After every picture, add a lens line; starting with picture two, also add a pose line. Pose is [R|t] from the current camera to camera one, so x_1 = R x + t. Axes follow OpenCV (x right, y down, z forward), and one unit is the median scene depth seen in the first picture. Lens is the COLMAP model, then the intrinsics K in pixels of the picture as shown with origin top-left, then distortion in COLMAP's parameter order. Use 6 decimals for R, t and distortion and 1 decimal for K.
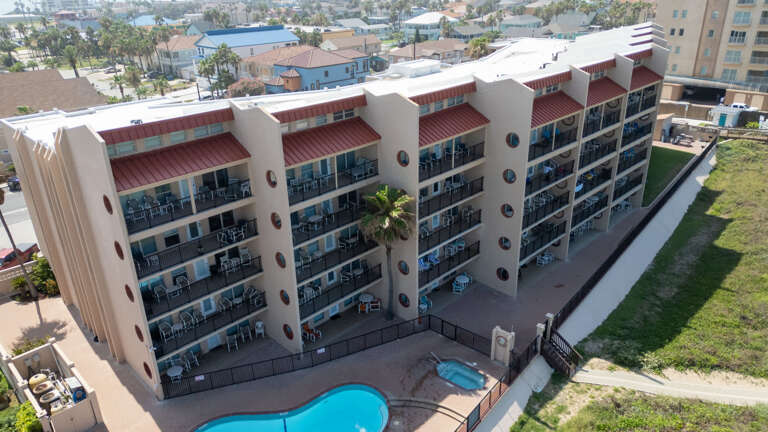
lens RADIAL K [[544.2, 0, 384.0], [0, 544.2, 216.0], [0, 0, 1]] dist [0.039065, -0.002303]
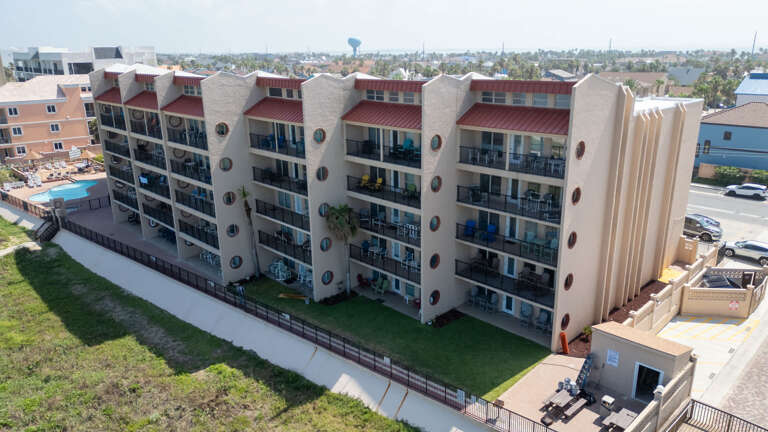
lens RADIAL K [[544.2, 0, 384.0], [0, 544.2, 216.0], [0, 0, 1]] dist [0.039065, -0.002303]
pose [[-0.026461, 0.305002, -0.951984, 1.222991], [-0.389805, 0.873783, 0.290783, -0.423392], [0.920517, 0.378782, 0.095770, 1.177084]]
